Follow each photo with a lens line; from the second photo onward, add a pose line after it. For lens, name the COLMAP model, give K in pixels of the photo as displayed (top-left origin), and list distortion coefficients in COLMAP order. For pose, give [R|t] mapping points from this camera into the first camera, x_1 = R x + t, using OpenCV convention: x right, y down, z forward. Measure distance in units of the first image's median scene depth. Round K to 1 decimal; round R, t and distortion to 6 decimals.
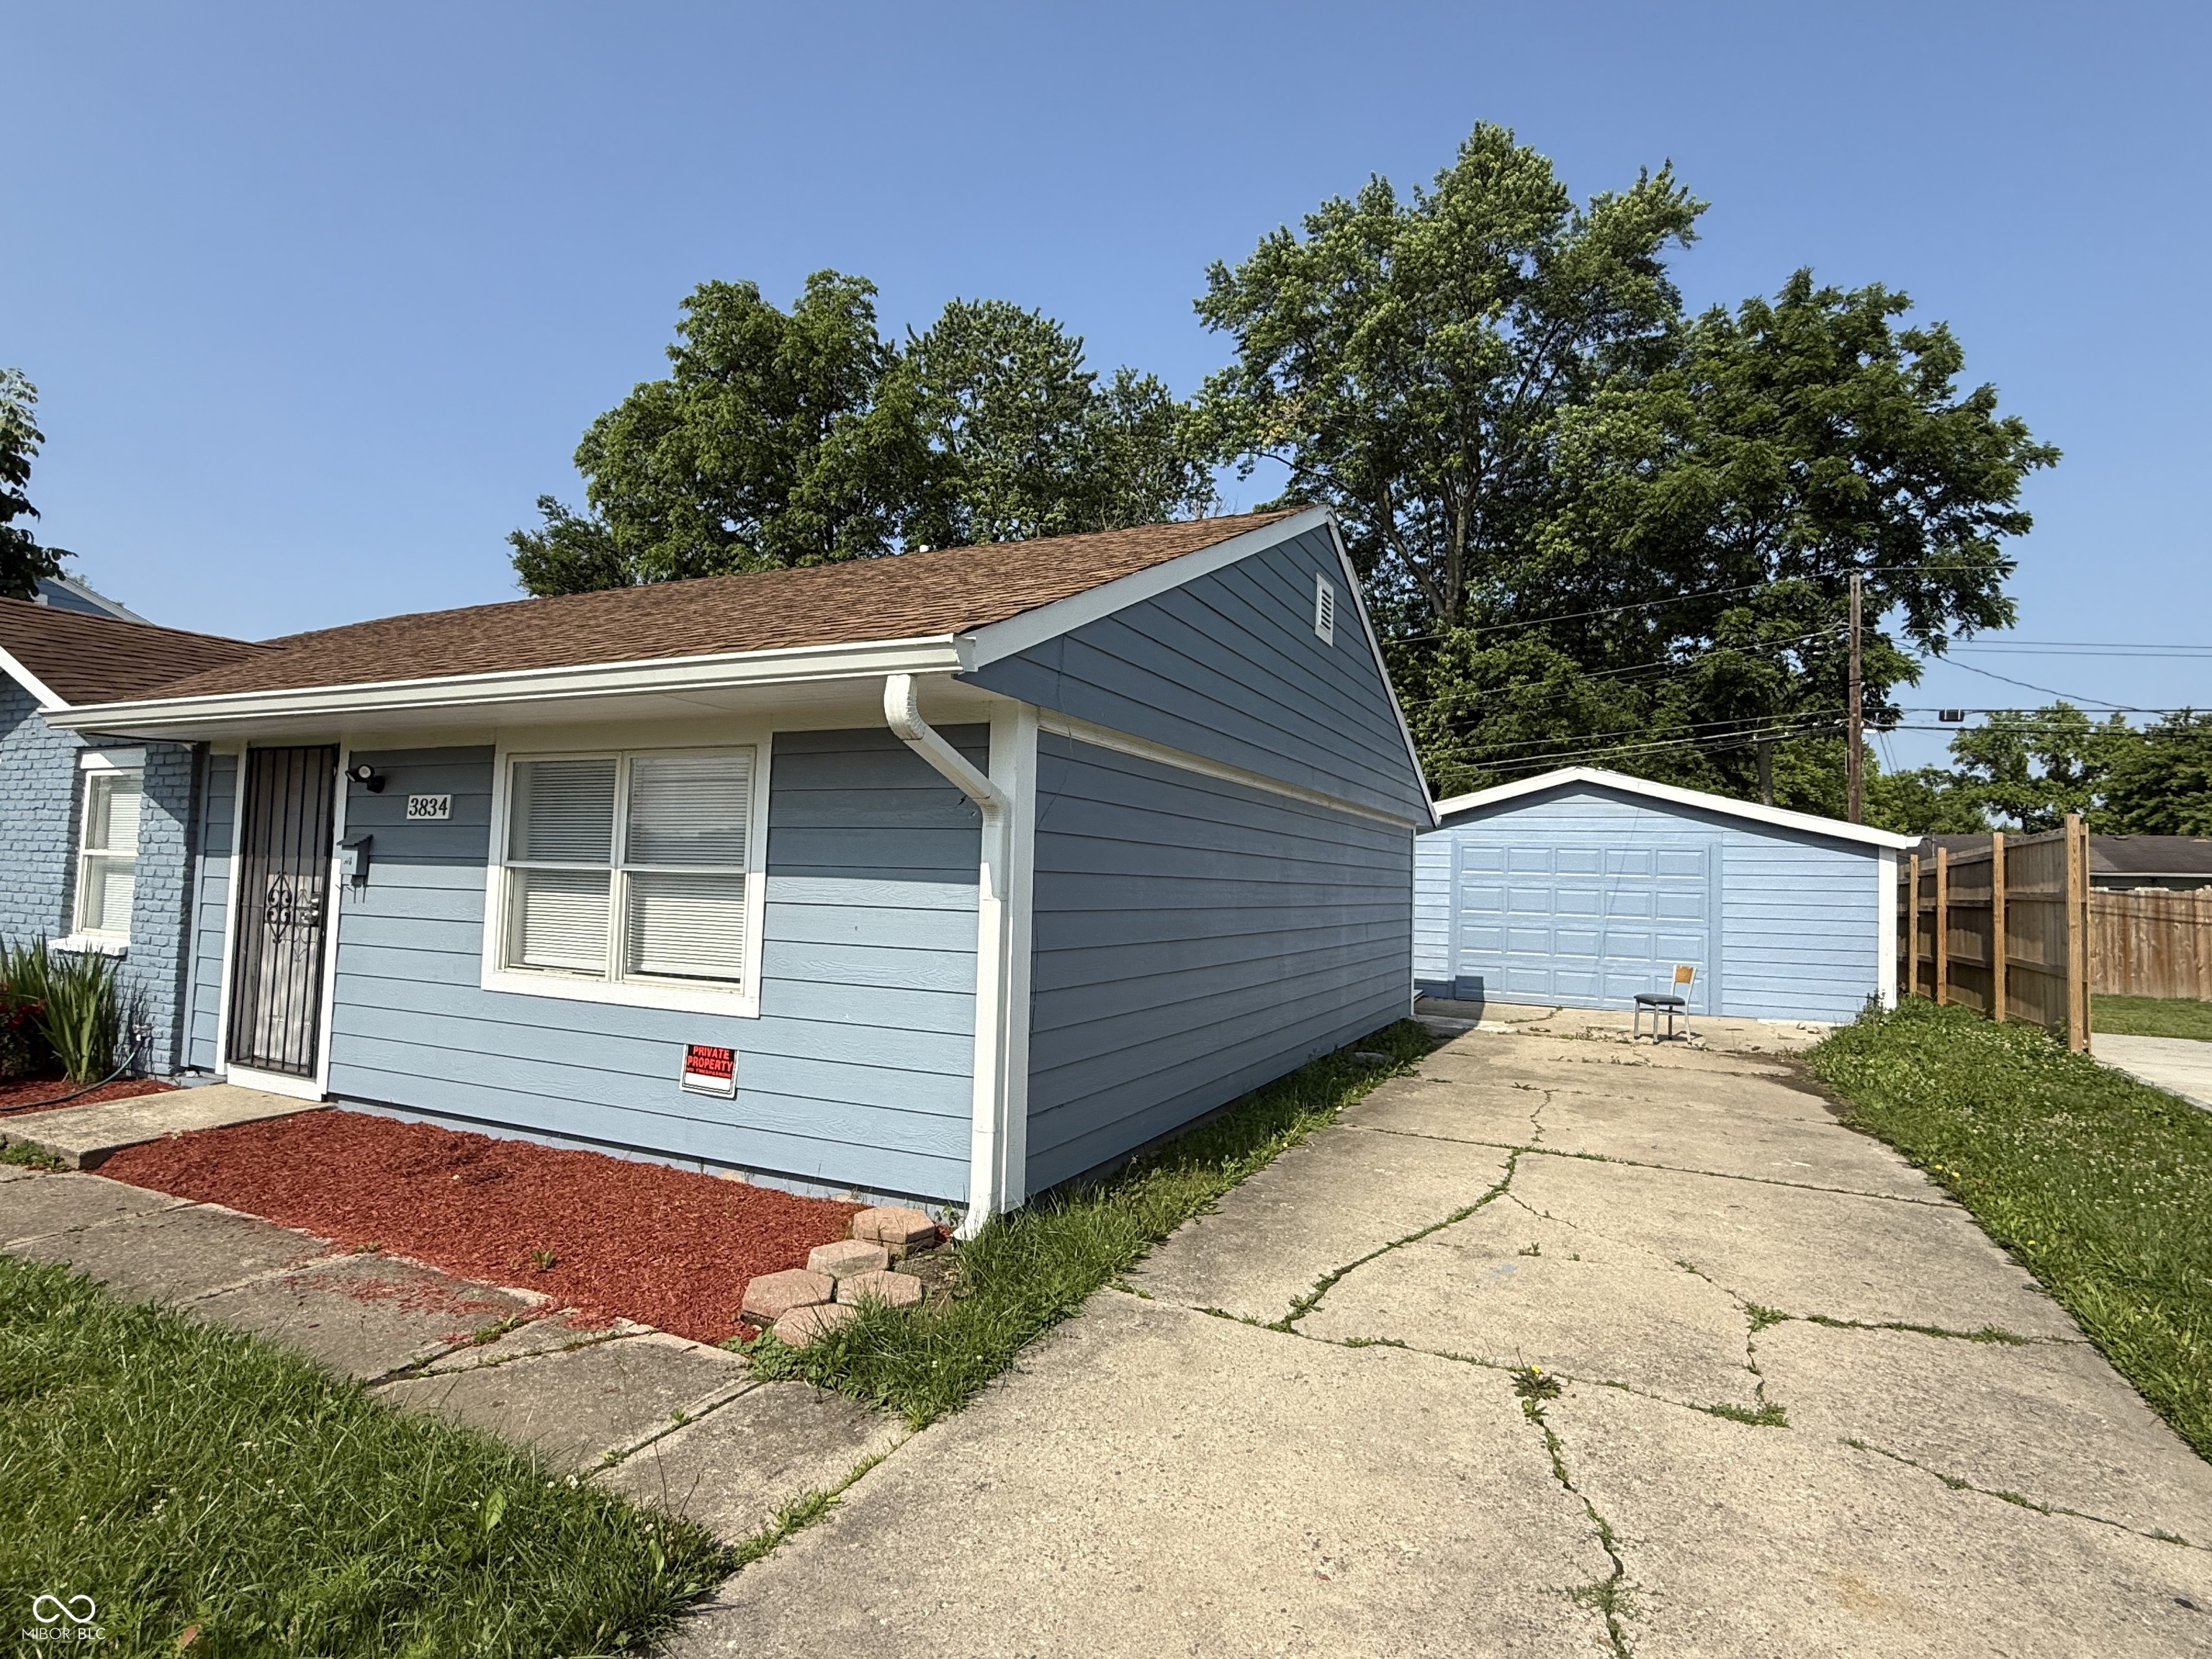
lens RADIAL K [[1117.3, 0, 1108.5], [0, 1117.3, 829.6], [0, 0, 1]] dist [0.001343, -0.001354]
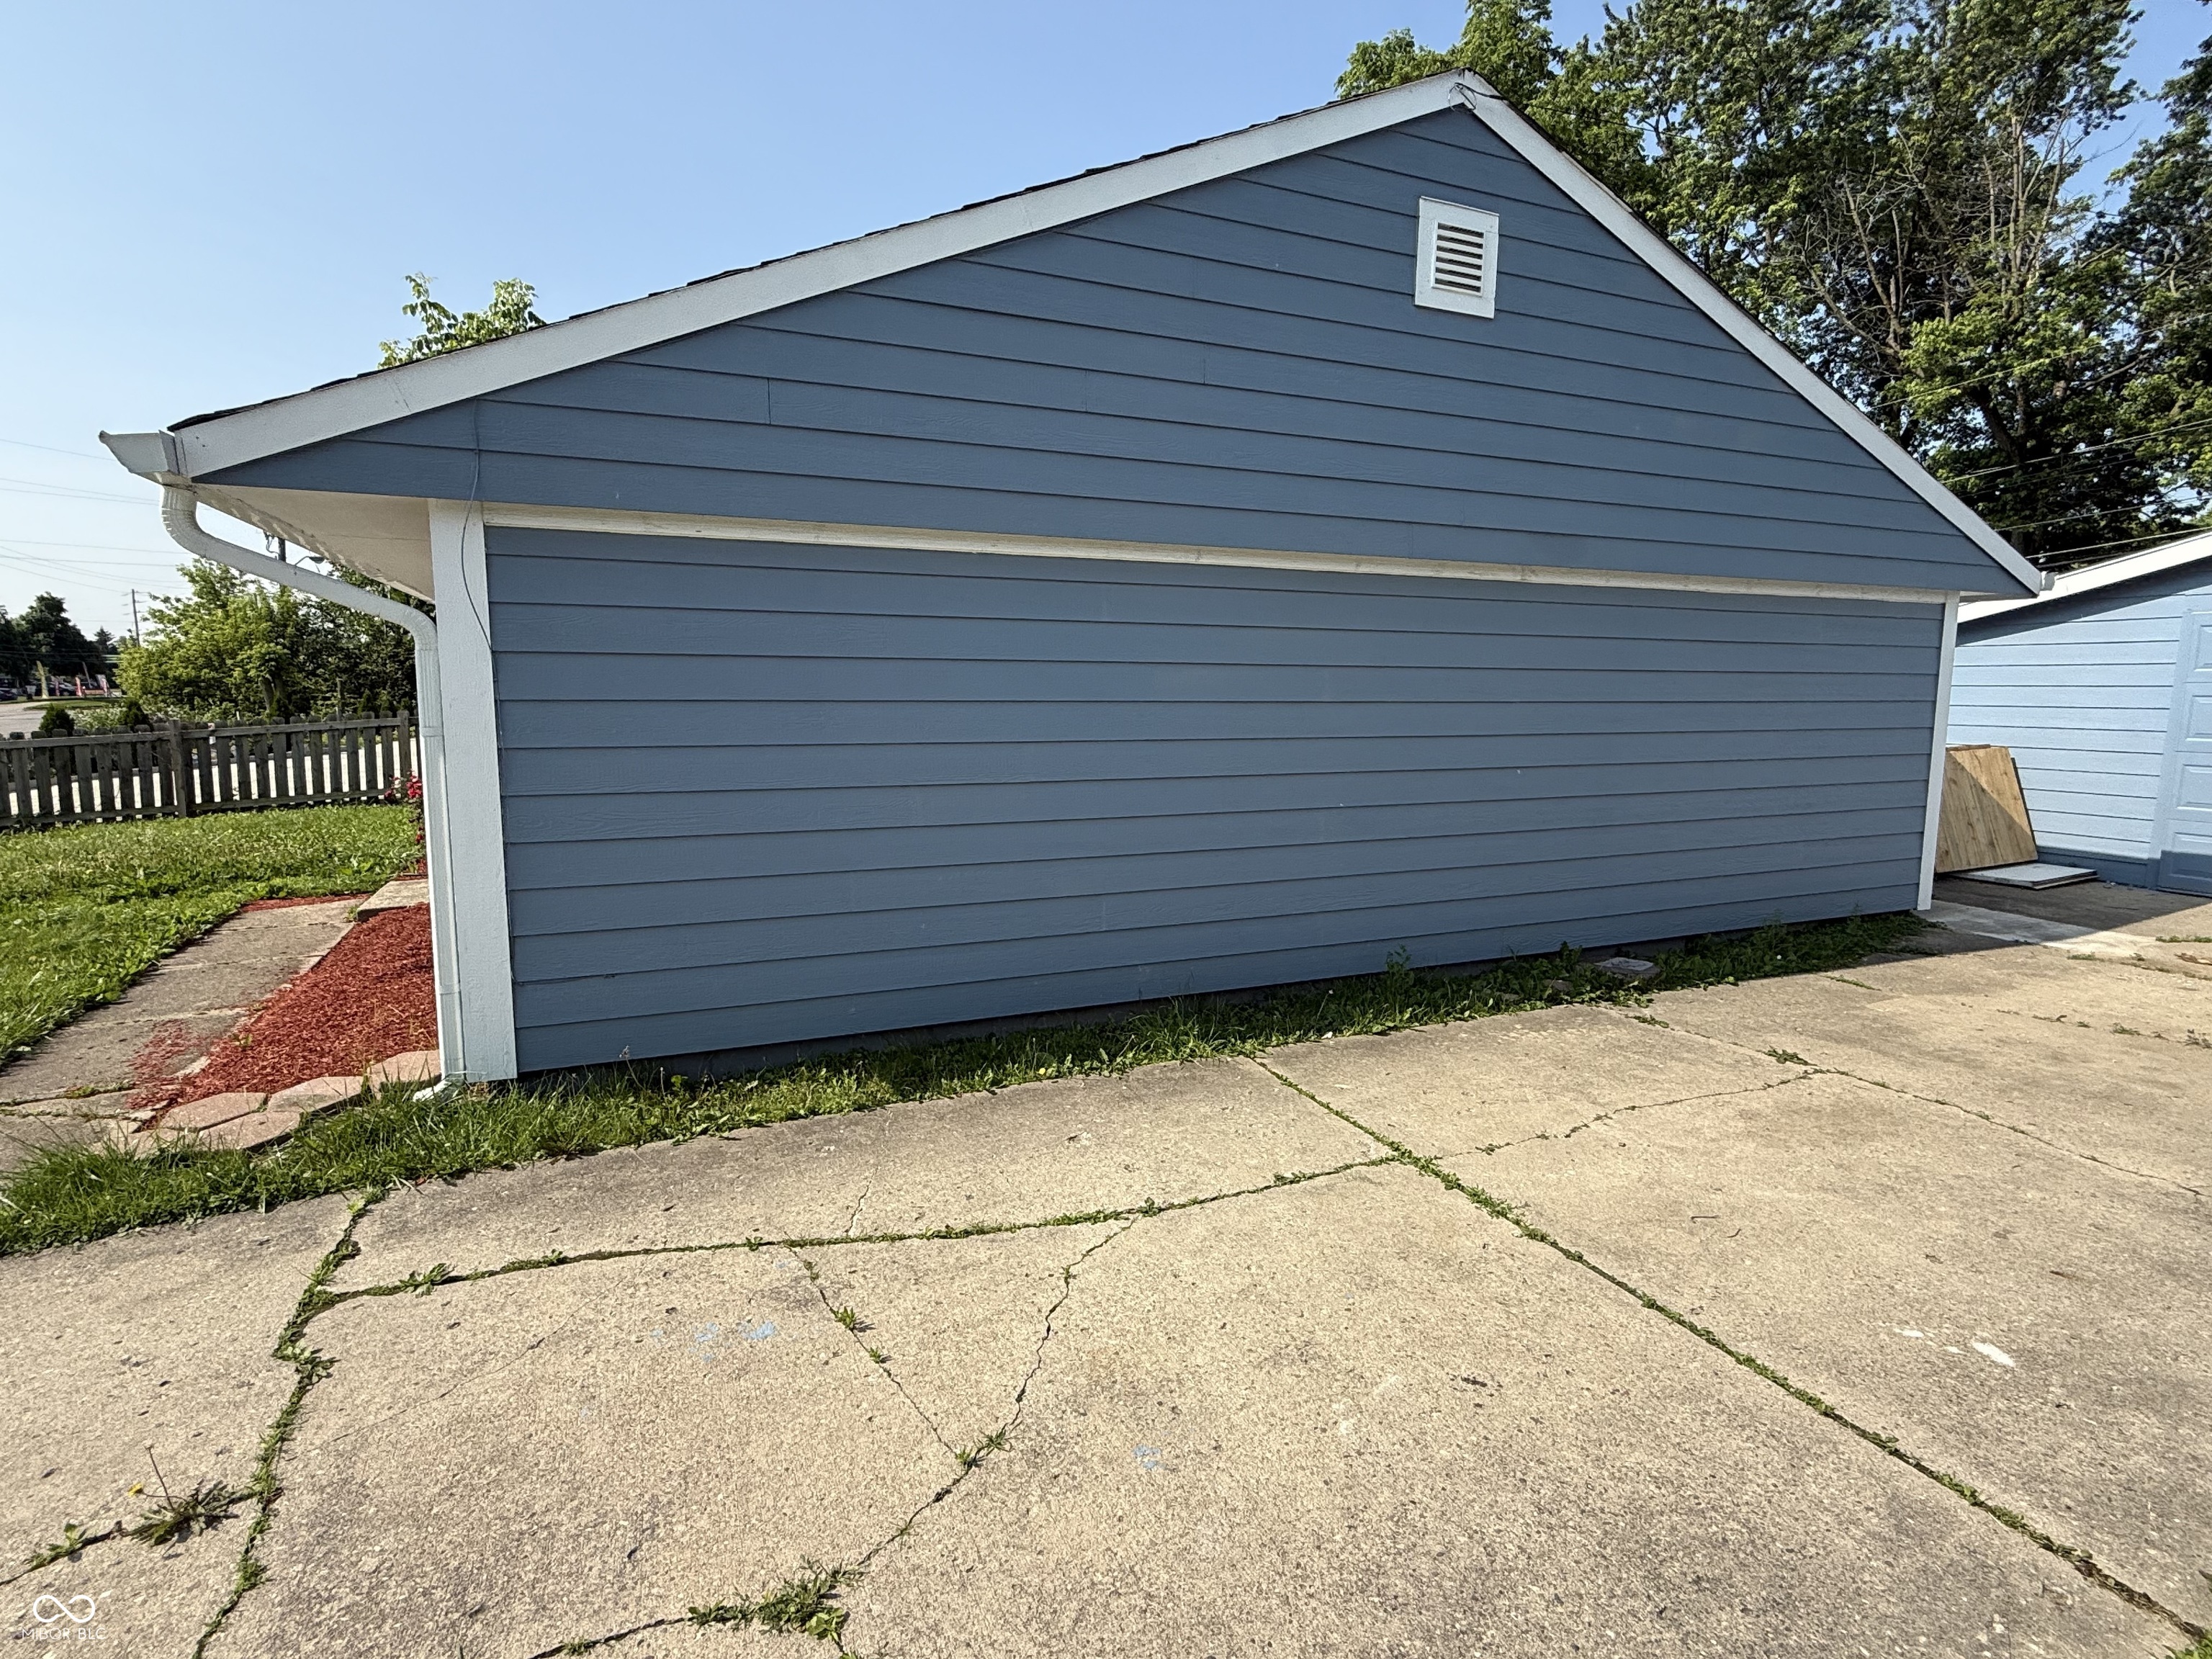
lens RADIAL K [[1117.3, 0, 1105.5], [0, 1117.3, 829.7], [0, 0, 1]] dist [0.001343, -0.001354]
pose [[0.761827, 0.056685, -0.645295, 0.569033], [0.046954, 0.988711, 0.142286, 0.024085], [0.646076, -0.138697, 0.750565, 0.446910]]
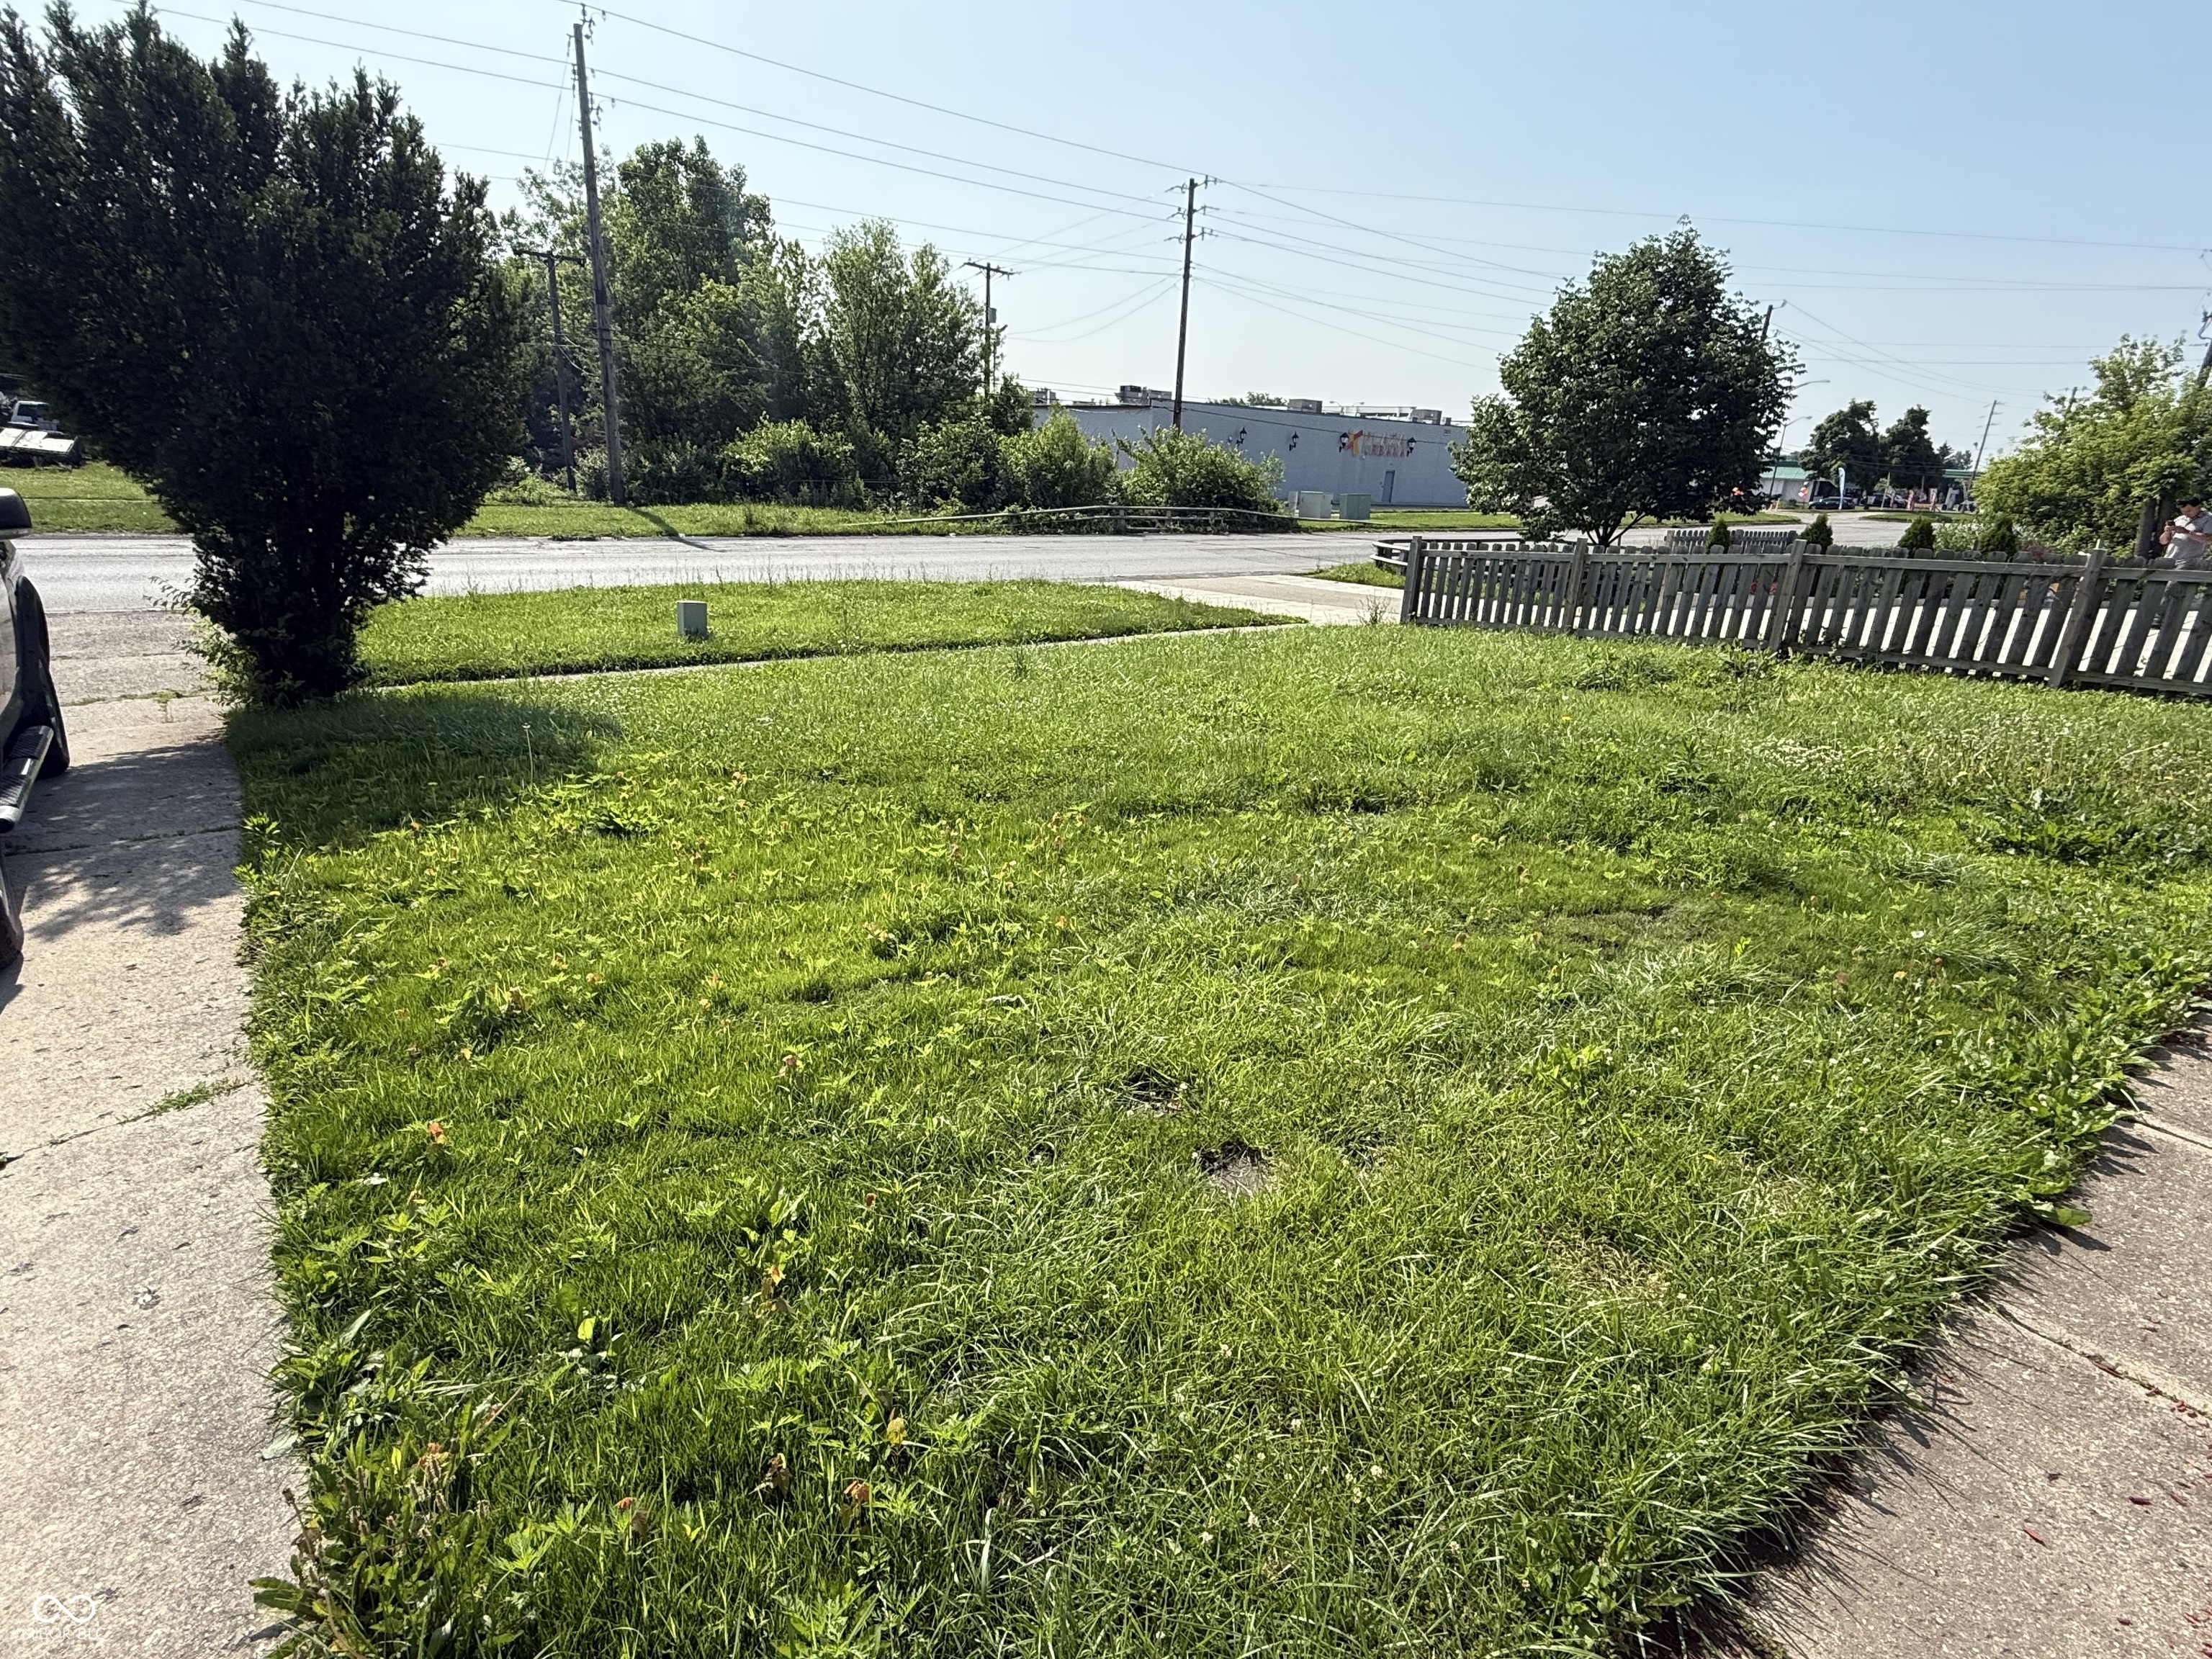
lens RADIAL K [[1117.3, 0, 1108.7], [0, 1117.3, 814.1], [0, 0, 1]] dist [0.001343, -0.001354]
pose [[-0.453051, 0.224462, -0.862764, -0.103350], [-0.026718, 0.963930, 0.264812, 0.016783], [0.891084, 0.143025, -0.430712, 0.436442]]
